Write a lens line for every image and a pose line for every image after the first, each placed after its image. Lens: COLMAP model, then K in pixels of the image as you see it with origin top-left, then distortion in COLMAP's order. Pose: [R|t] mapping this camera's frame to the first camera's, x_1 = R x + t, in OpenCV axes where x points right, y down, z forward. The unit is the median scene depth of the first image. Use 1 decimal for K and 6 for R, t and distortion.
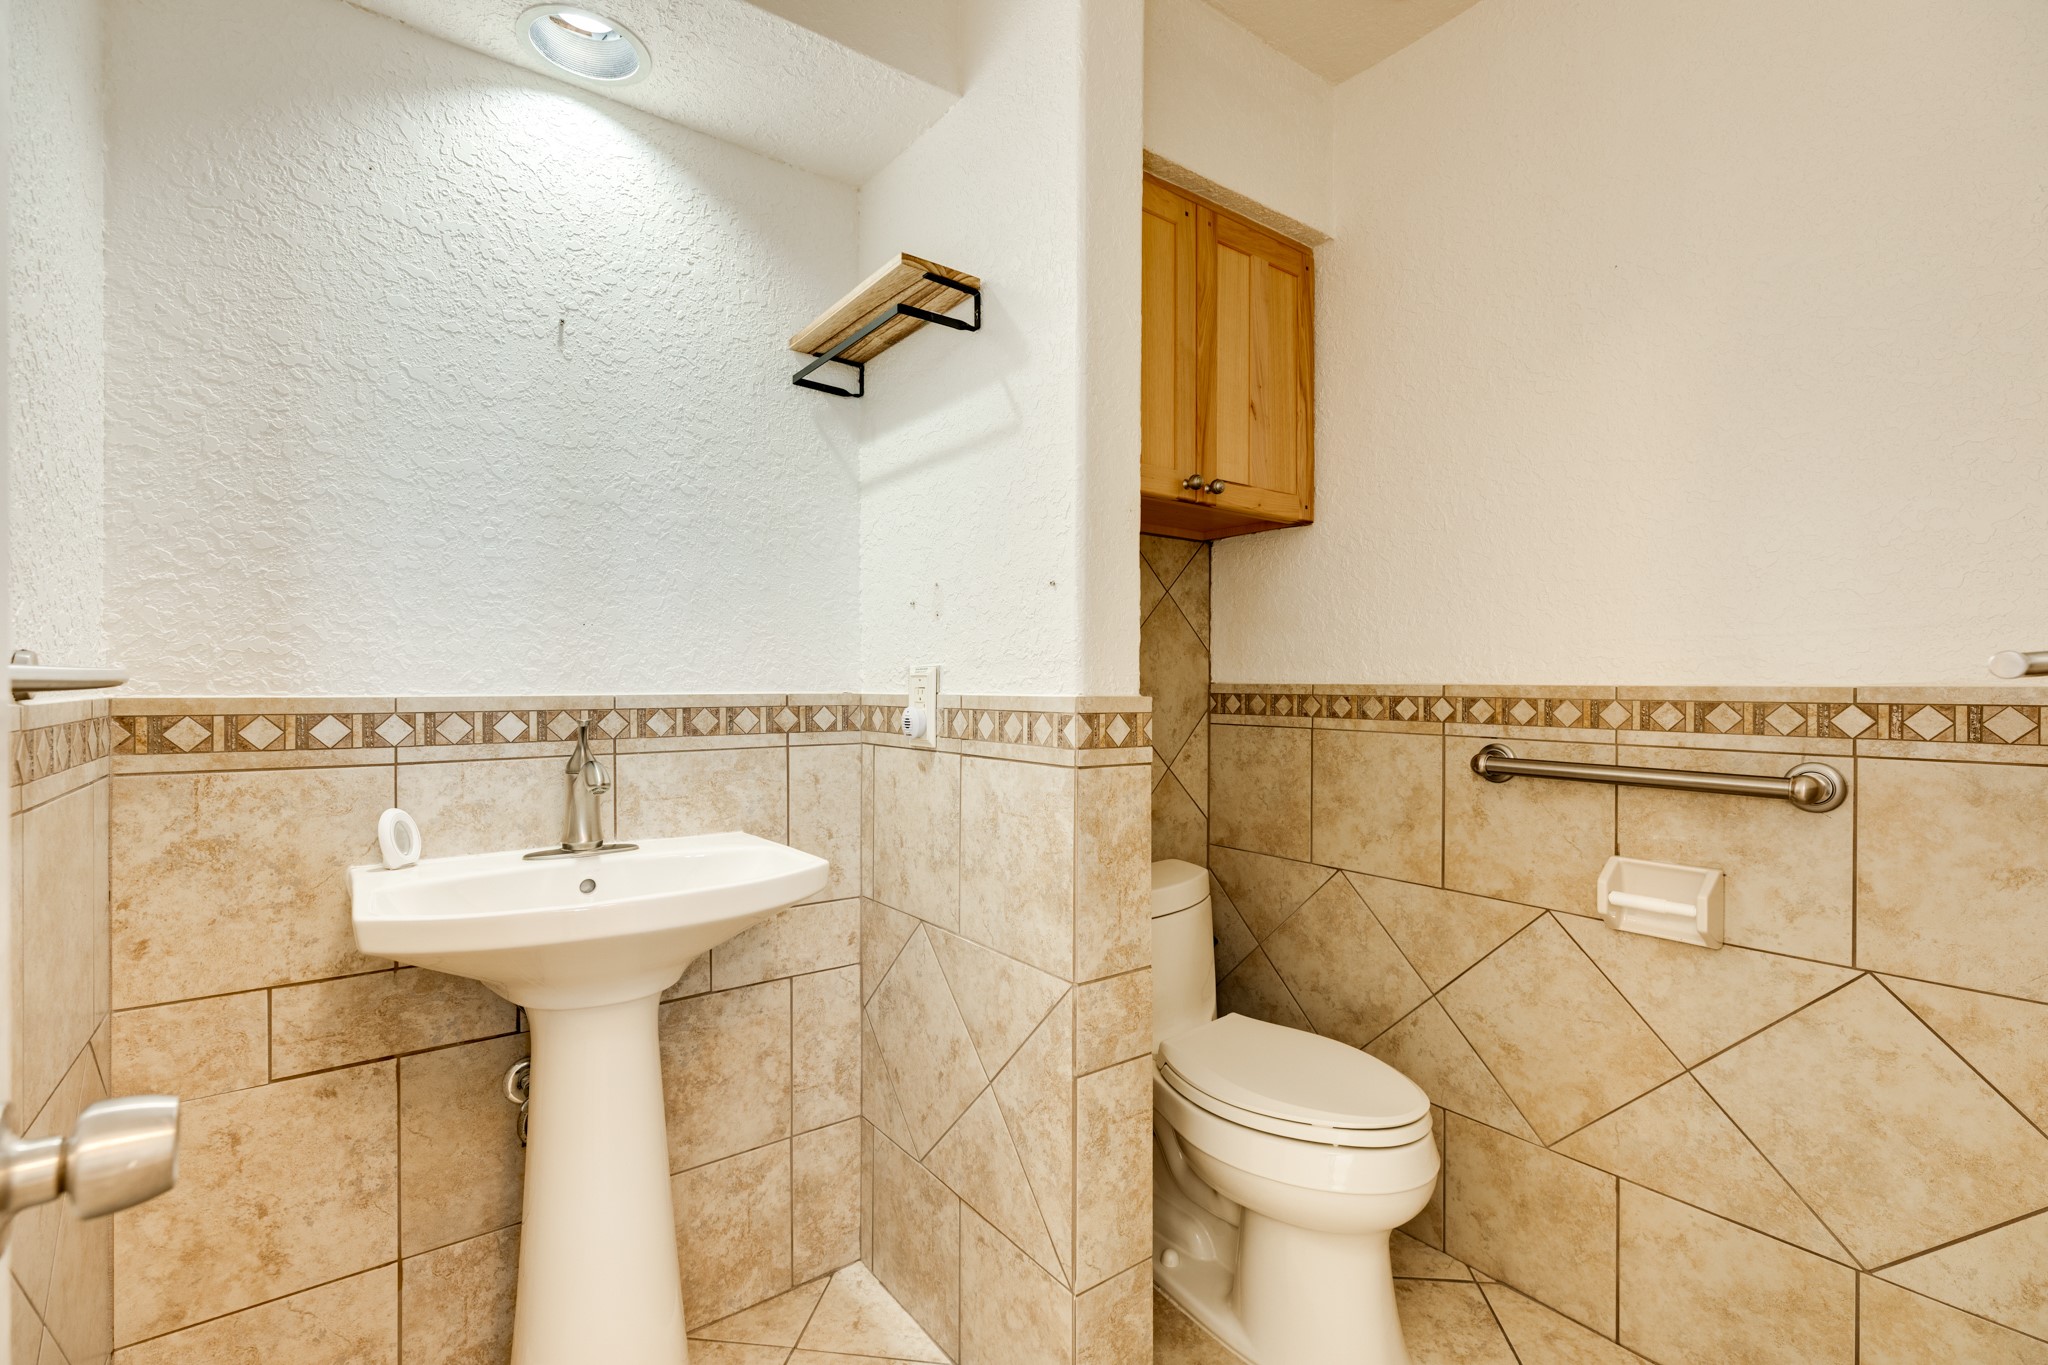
lens RADIAL K [[908.3, 0, 1006.2], [0, 908.3, 686.1], [0, 0, 1]] dist [-0.000371, 0.000492]
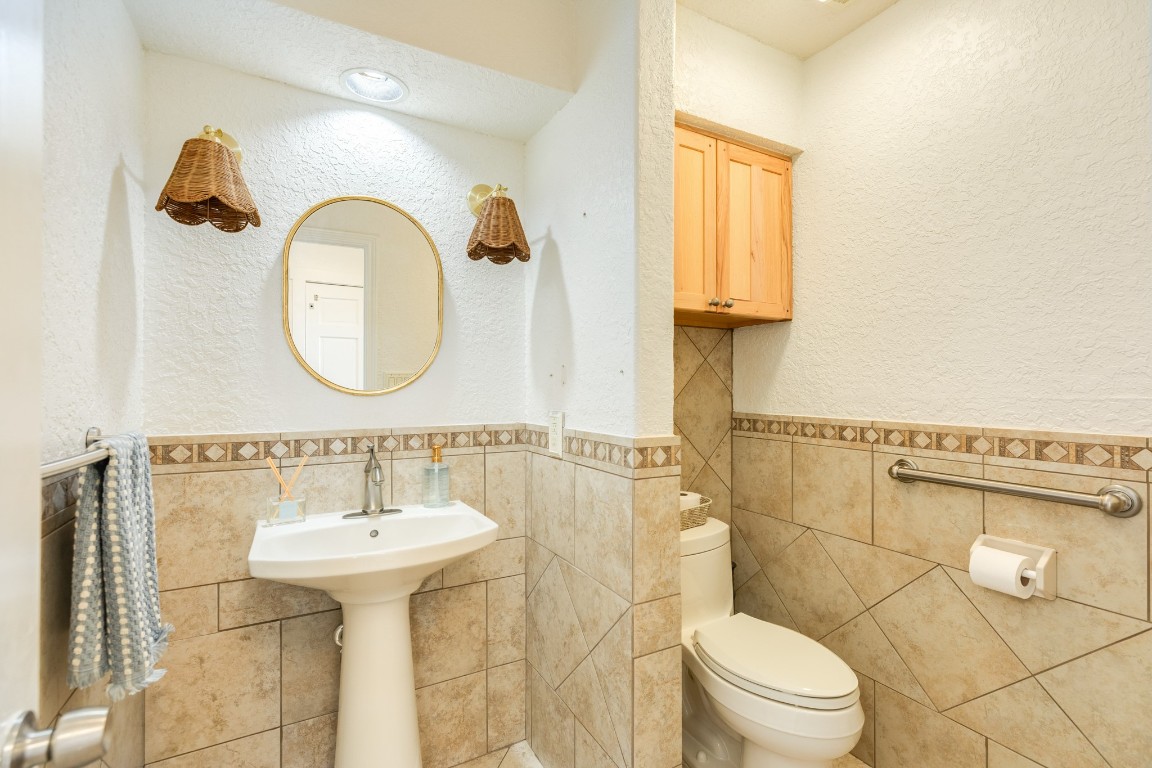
lens RADIAL K [[510.9, 0, 567.2], [0, 510.9, 381.6], [0, 0, 1]] dist [-0.000371, 0.000492]
pose [[0.990257, -0.003931, -0.139195, 0.079780], [0.002675, 0.999954, -0.009210, -0.080933], [0.139224, 0.008748, 0.990222, 0.008619]]
